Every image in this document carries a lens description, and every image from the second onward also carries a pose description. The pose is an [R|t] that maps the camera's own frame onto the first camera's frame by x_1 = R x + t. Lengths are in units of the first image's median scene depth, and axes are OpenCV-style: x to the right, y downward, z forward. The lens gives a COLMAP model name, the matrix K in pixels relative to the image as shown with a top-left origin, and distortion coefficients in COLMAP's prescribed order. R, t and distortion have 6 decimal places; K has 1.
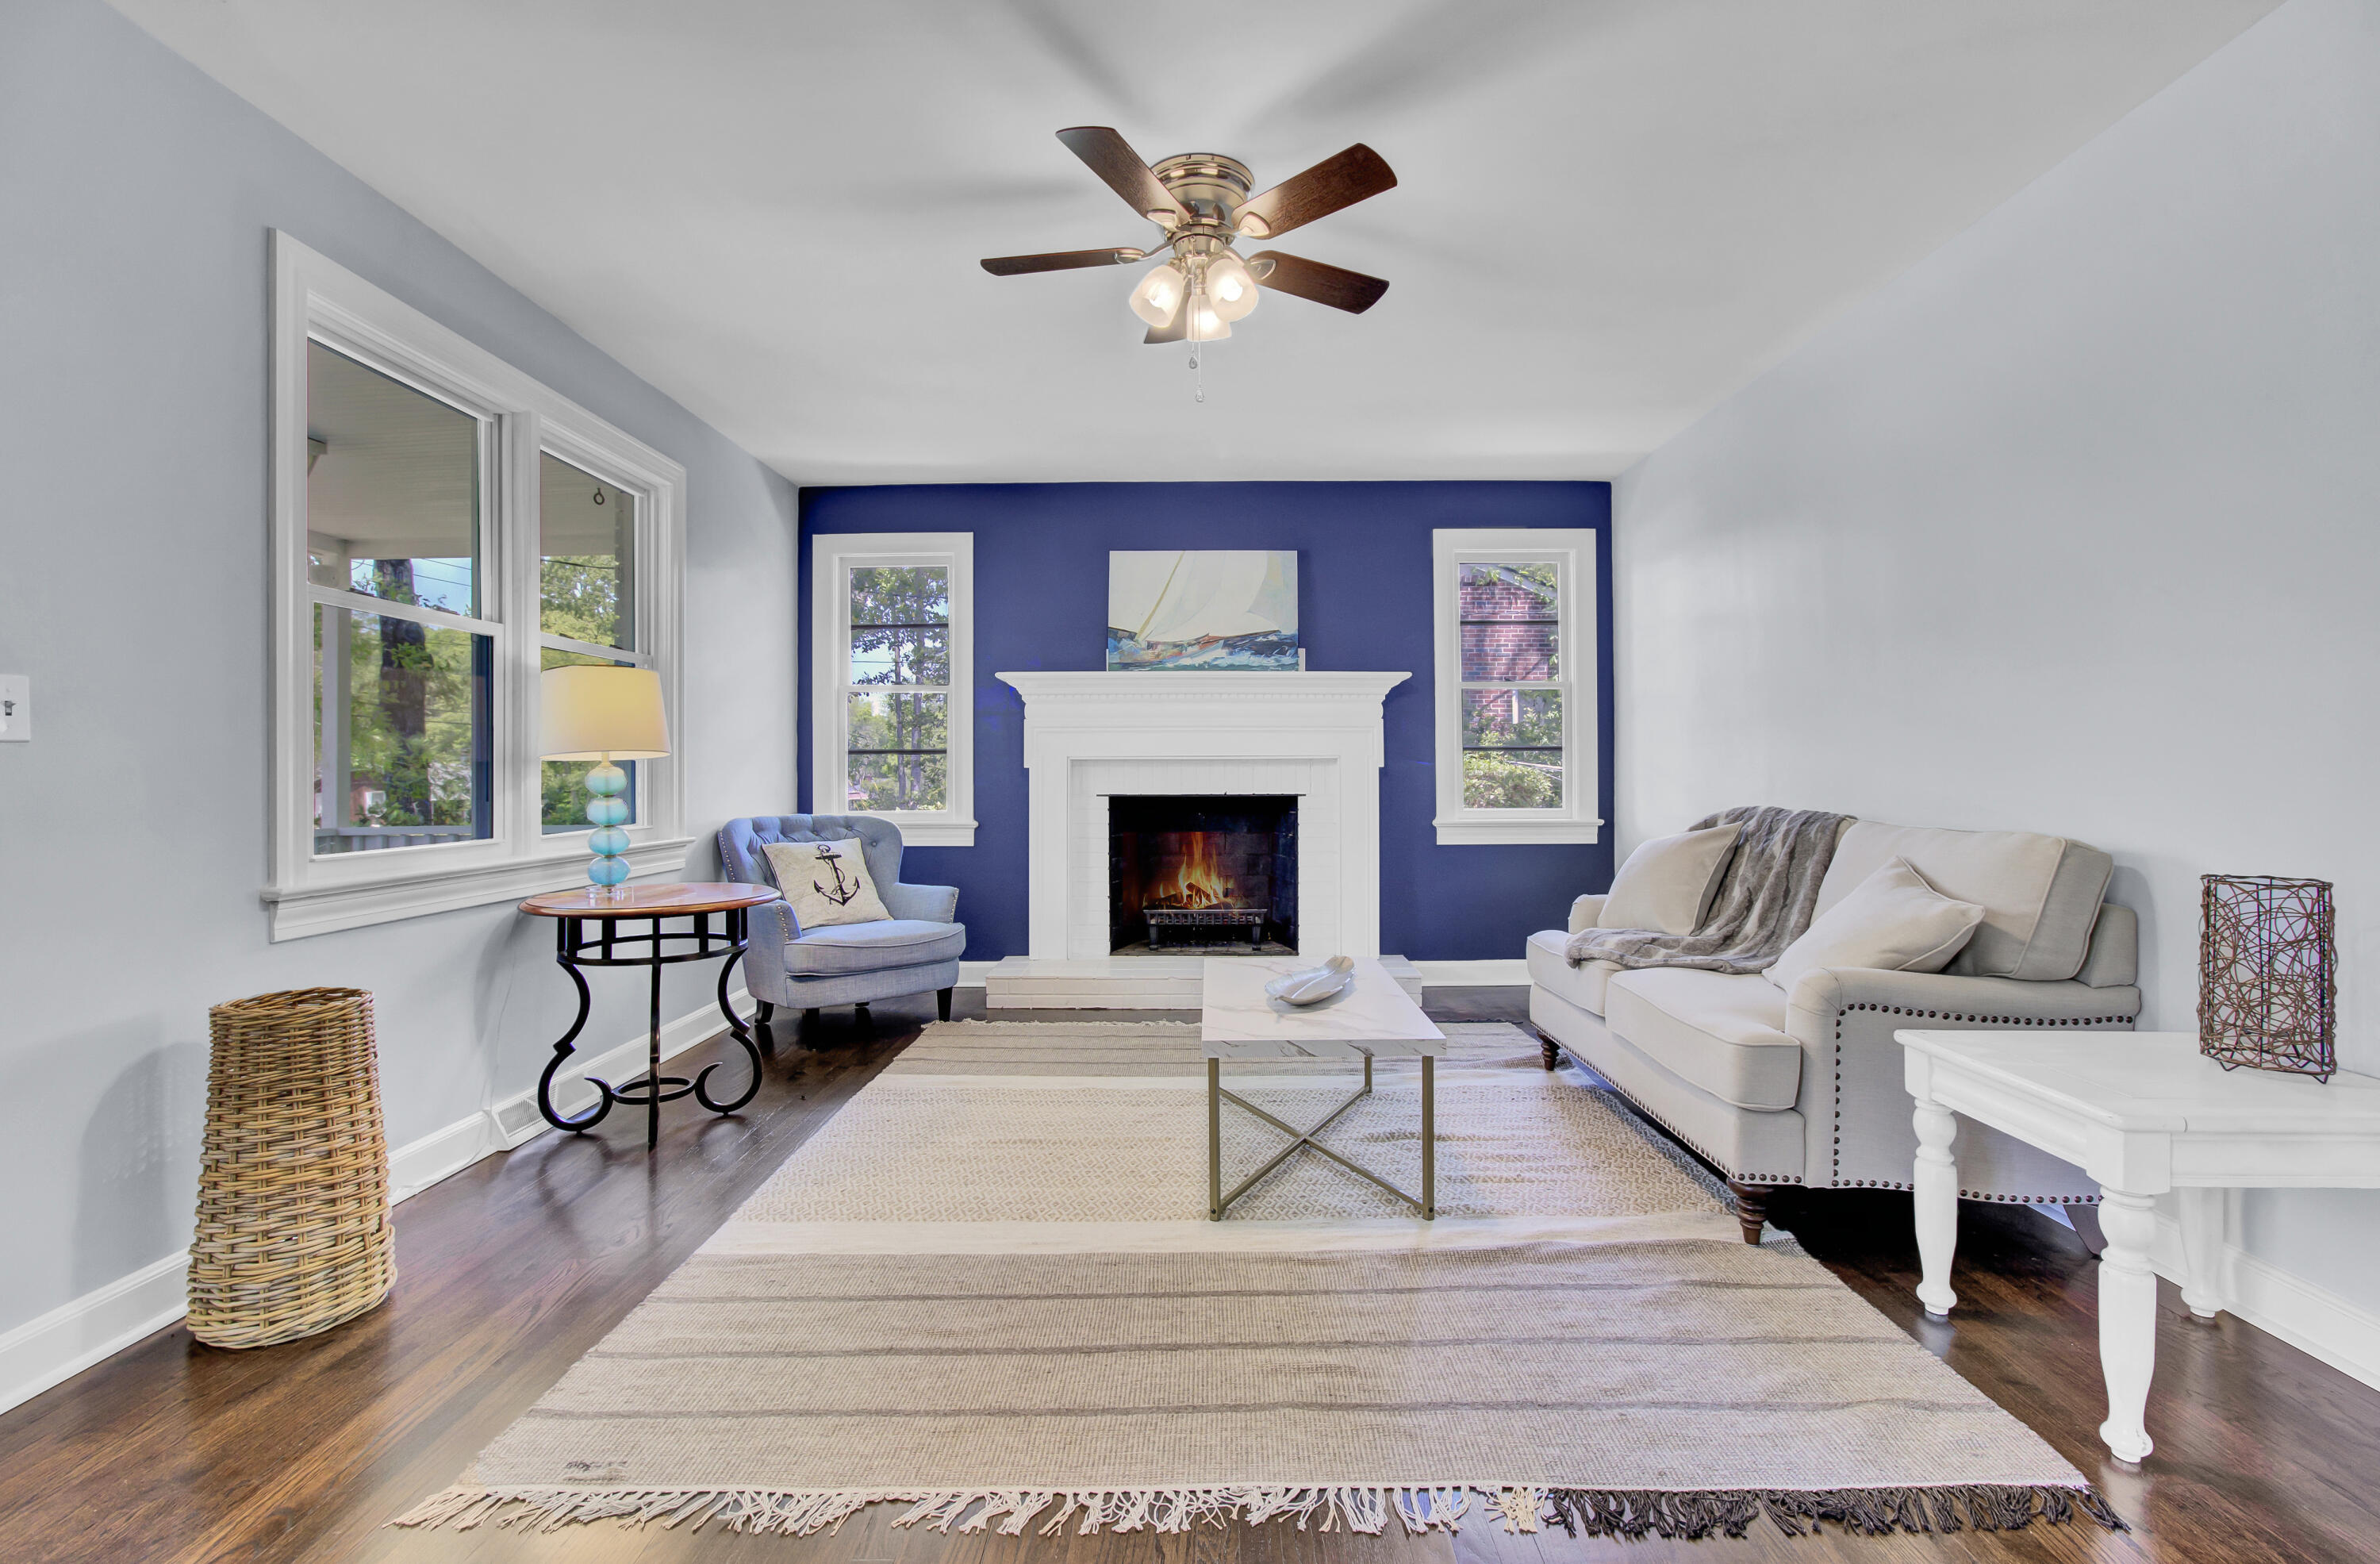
lens RADIAL K [[1096.0, 0, 1192.8], [0, 1096.0, 766.5], [0, 0, 1]] dist [-0.016292, 0.007521]
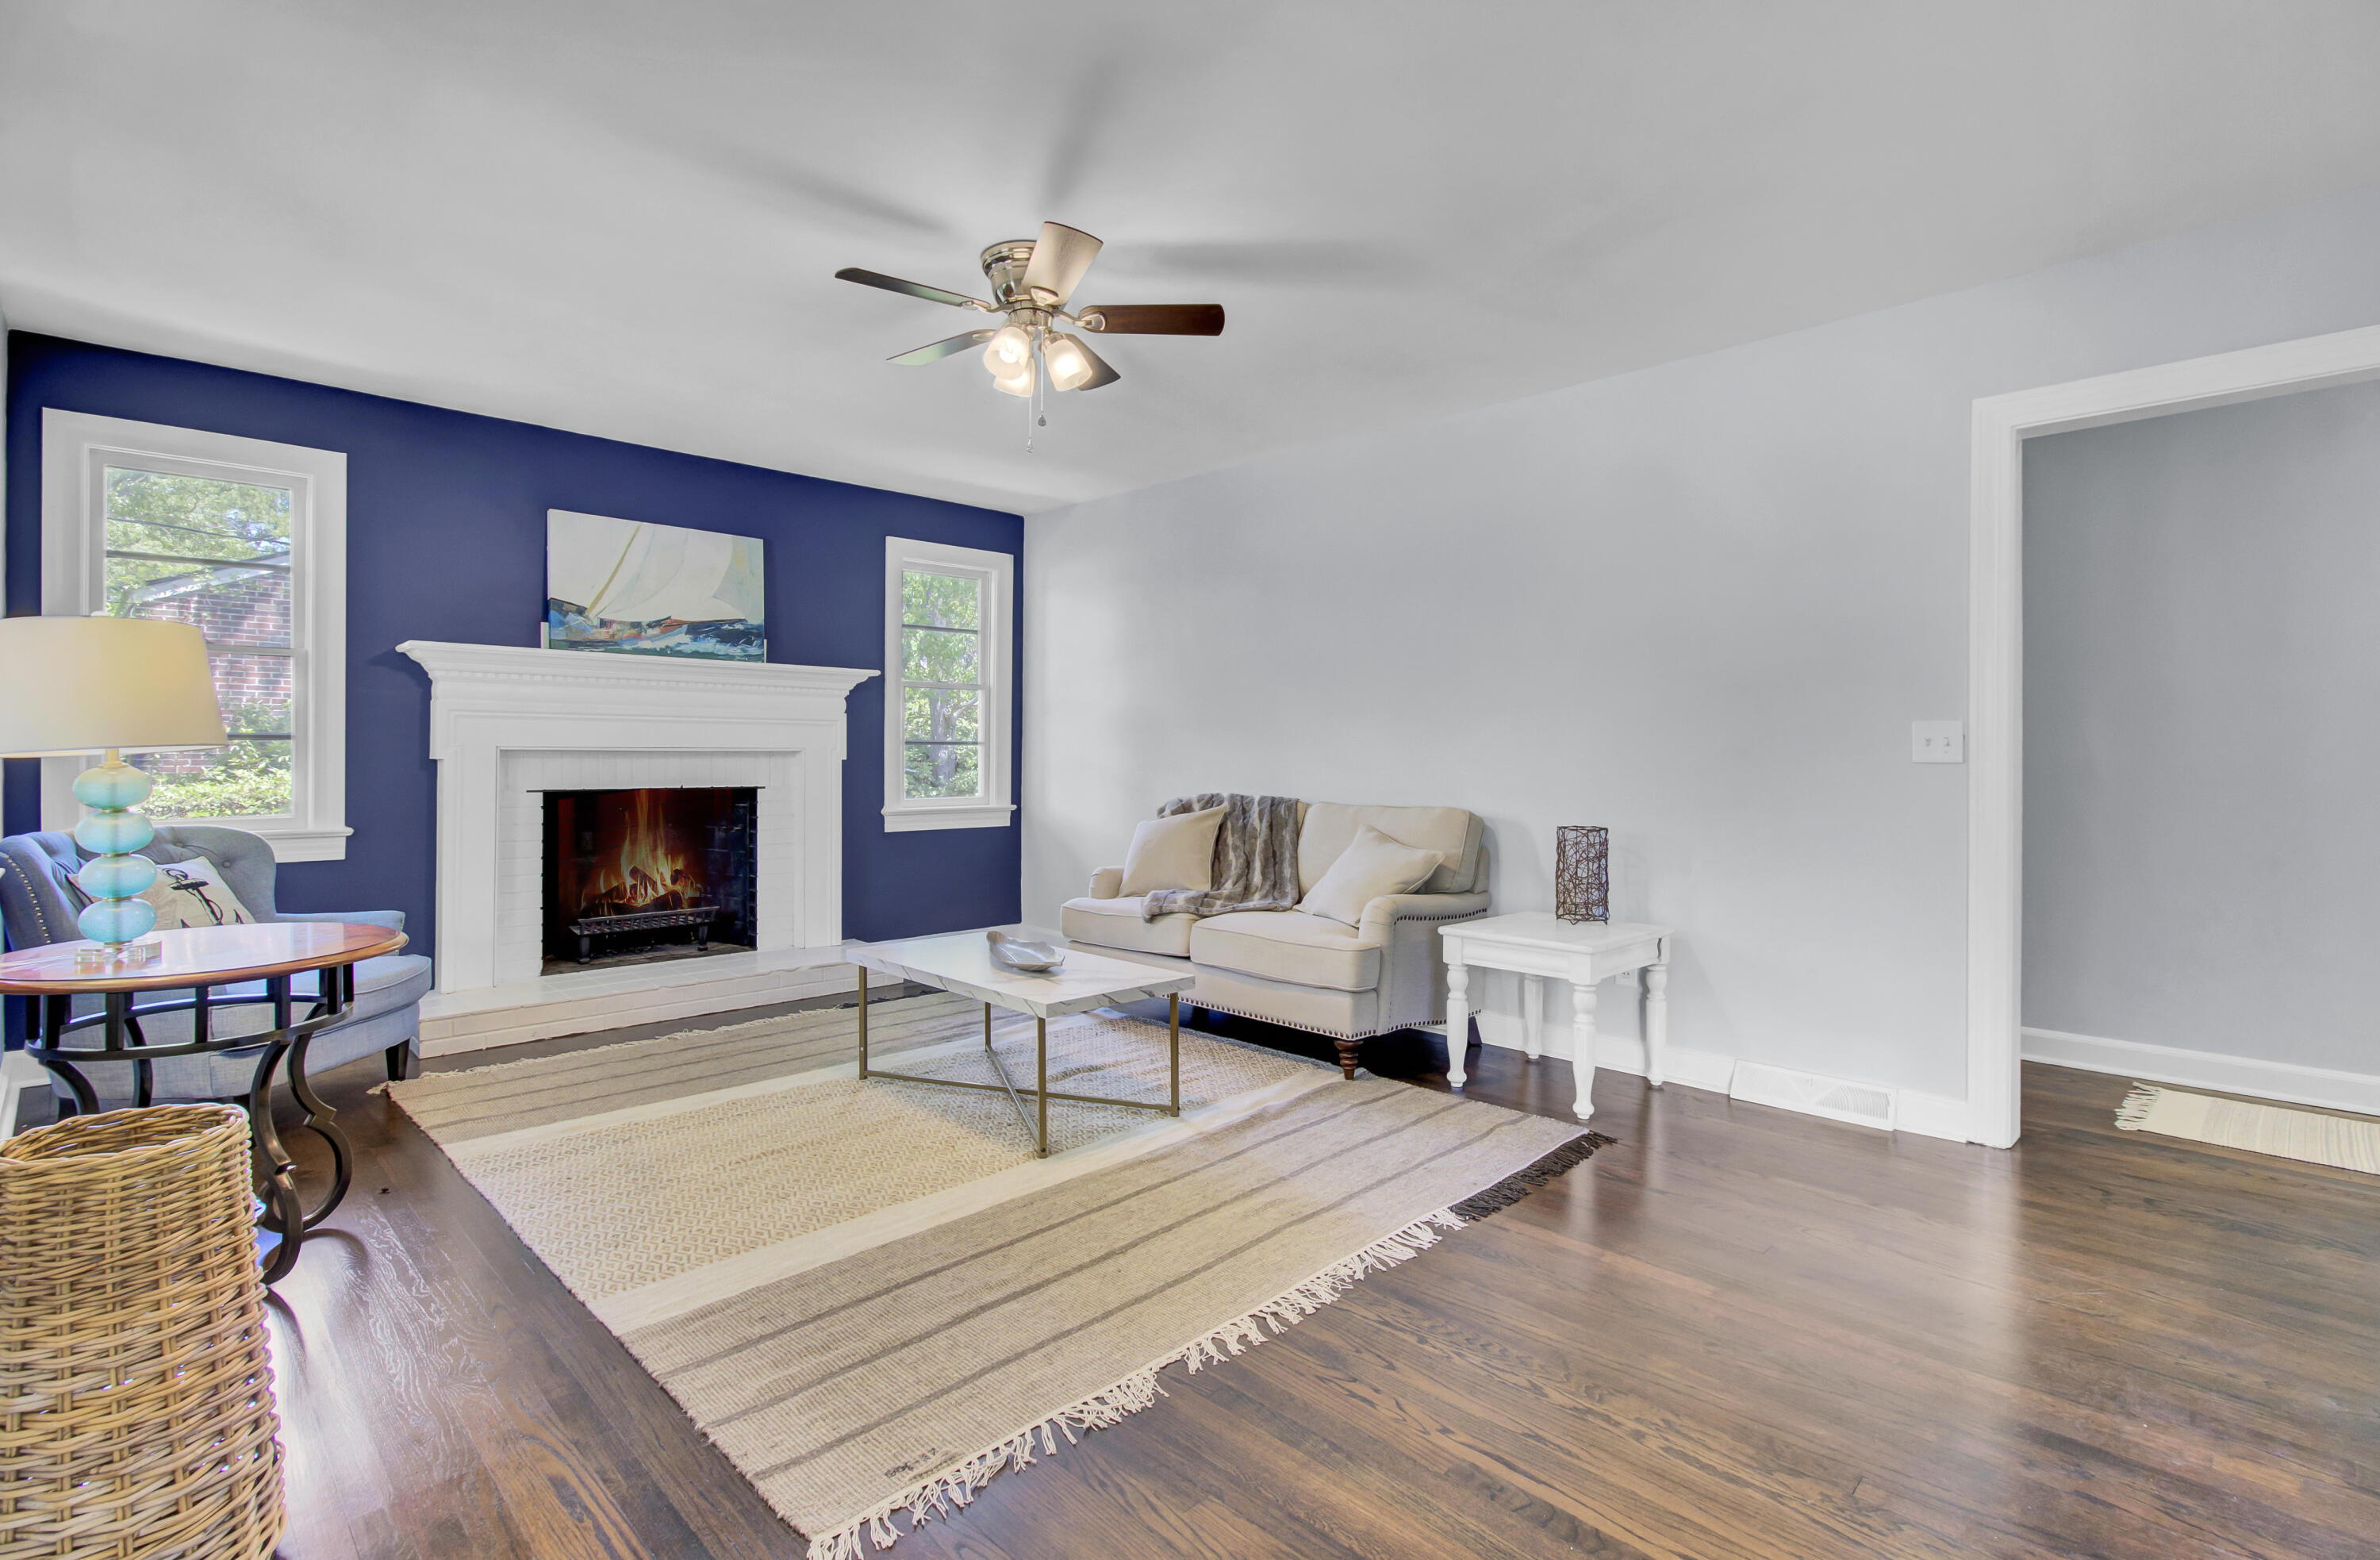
lens RADIAL K [[1112.5, 0, 1191.7], [0, 1112.5, 762.0], [0, 0, 1]] dist [-0.017588, 0.004563]
pose [[0.701695, 0.001417, 0.712476, -0.548534], [-0.011097, 0.999898, 0.008941, -0.016944], [-0.712391, -0.014180, 0.701639, 0.042907]]
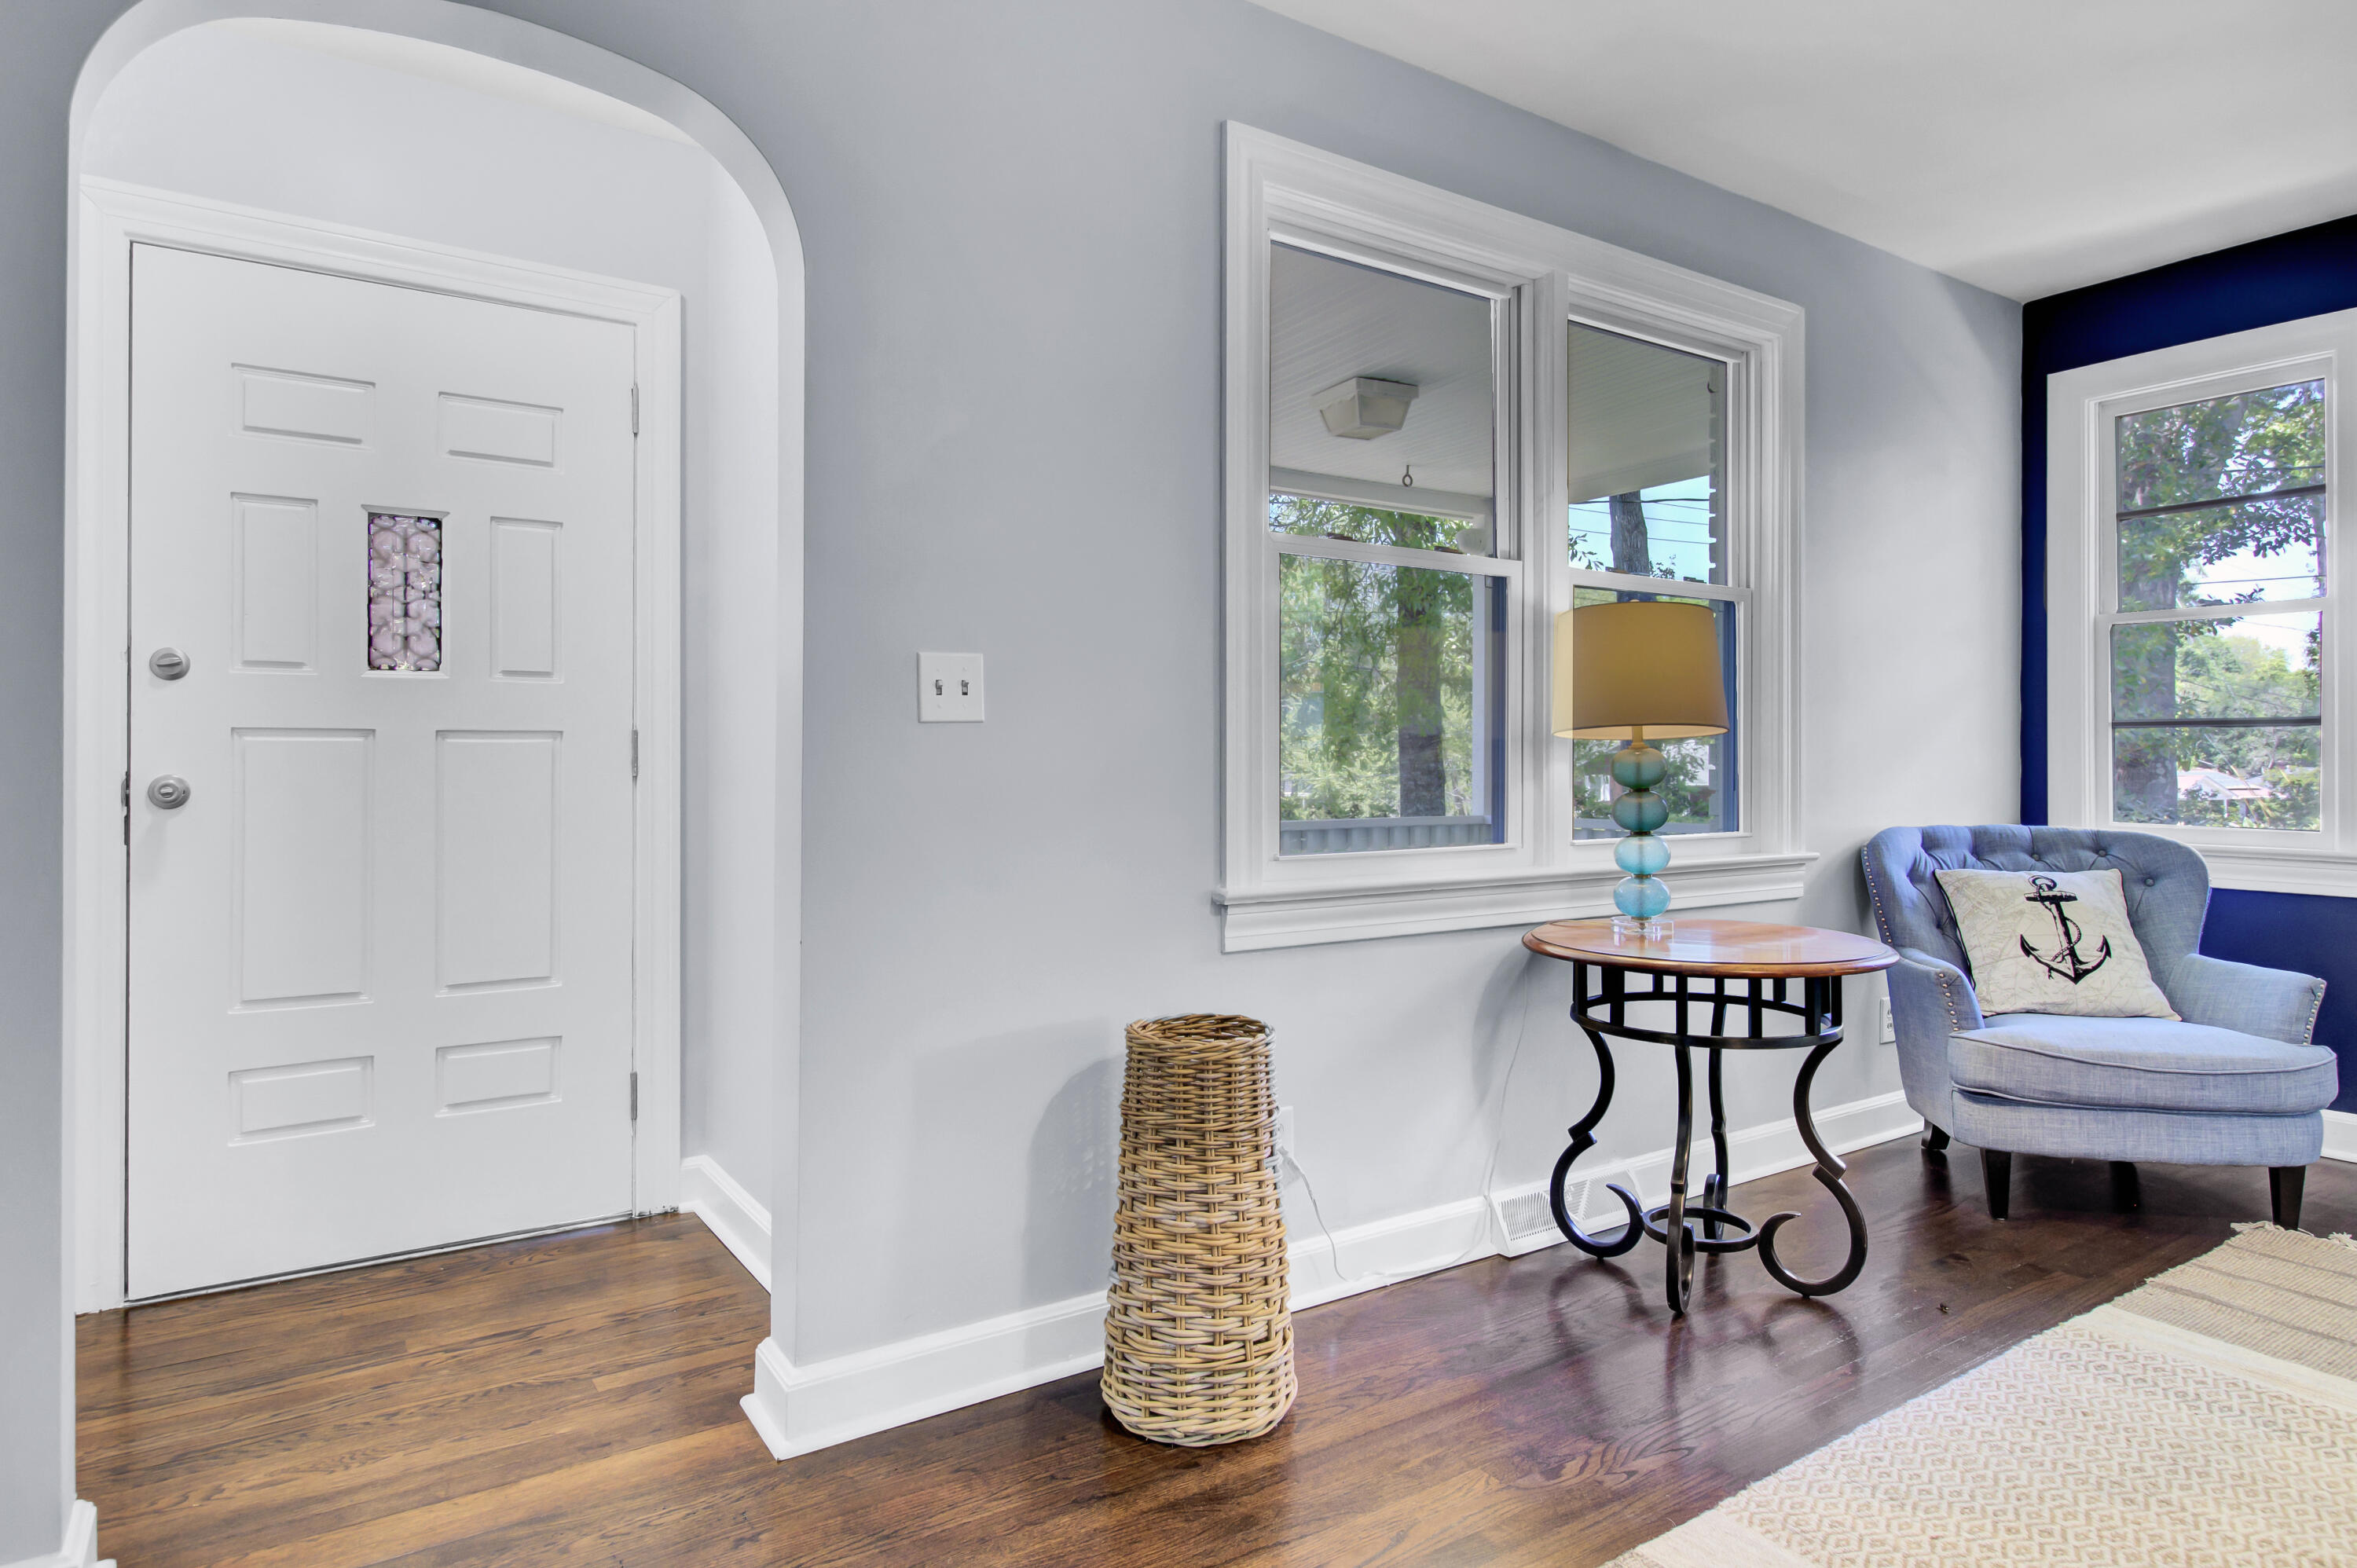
lens RADIAL K [[1348.0, 0, 1191.8], [0, 1348.0, 758.6], [0, 0, 1]] dist [0.001808, -0.003219]
pose [[0.568701, 0.006364, -0.822520, 0.011597], [-0.000228, 0.999971, 0.007579, 0.000114], [0.822544, -0.004123, 0.568686, 0.265595]]
